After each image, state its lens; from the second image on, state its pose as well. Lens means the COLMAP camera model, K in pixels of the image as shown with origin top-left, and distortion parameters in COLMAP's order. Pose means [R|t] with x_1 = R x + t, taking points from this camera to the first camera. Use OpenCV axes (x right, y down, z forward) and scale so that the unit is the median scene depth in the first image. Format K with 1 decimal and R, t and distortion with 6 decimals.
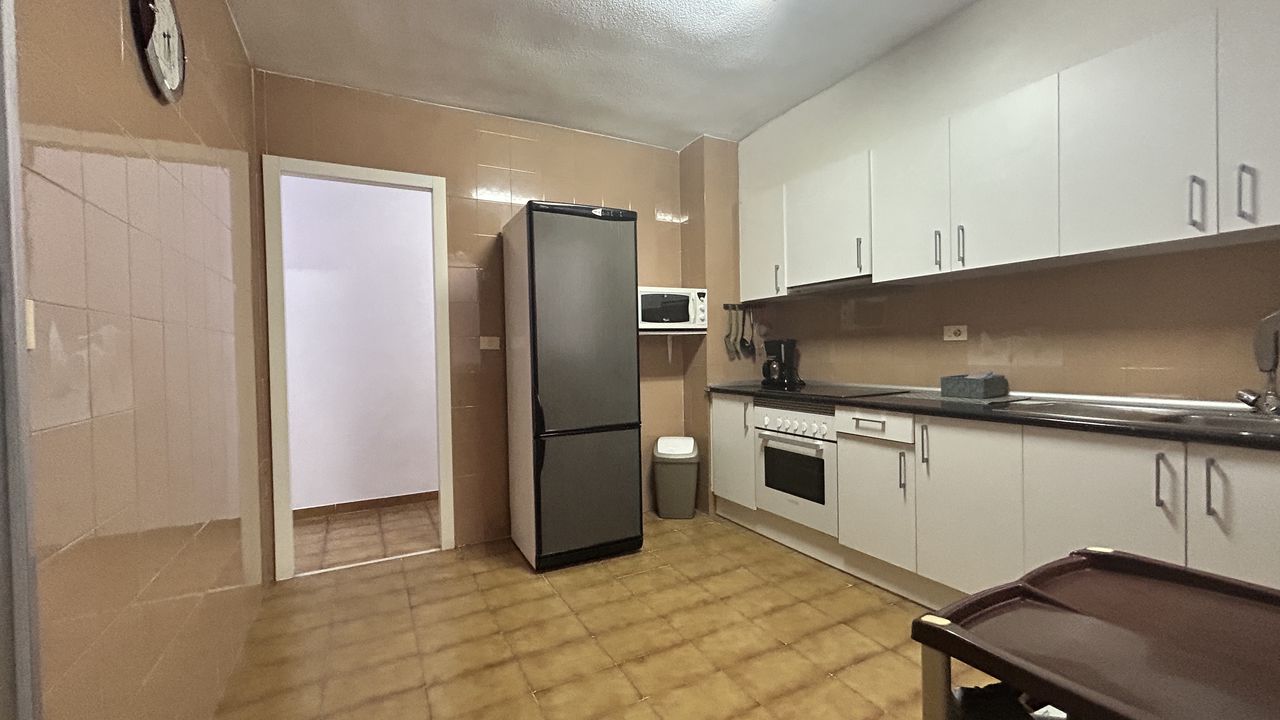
lens RADIAL K [[522.0, 0, 636.5], [0, 522.0, 359.2], [0, 0, 1]] dist [0.004664, 0.001015]
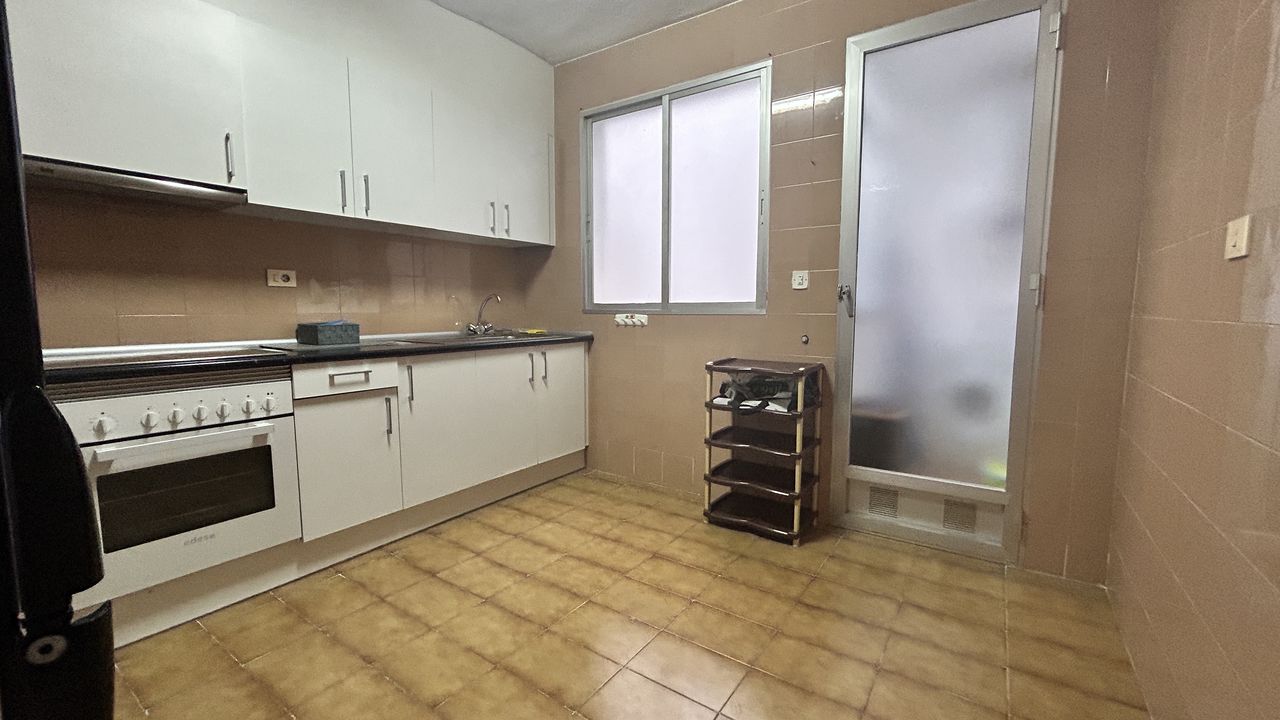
lens RADIAL K [[522.0, 0, 637.9], [0, 522.0, 359.6], [0, 0, 1]] dist [0.004664, 0.001015]
pose [[-0.456033, -0.068567, 0.887317, -0.555494], [0.022209, 0.995840, 0.088368, 0.027890], [-0.889686, 0.060005, -0.452613, 0.983606]]
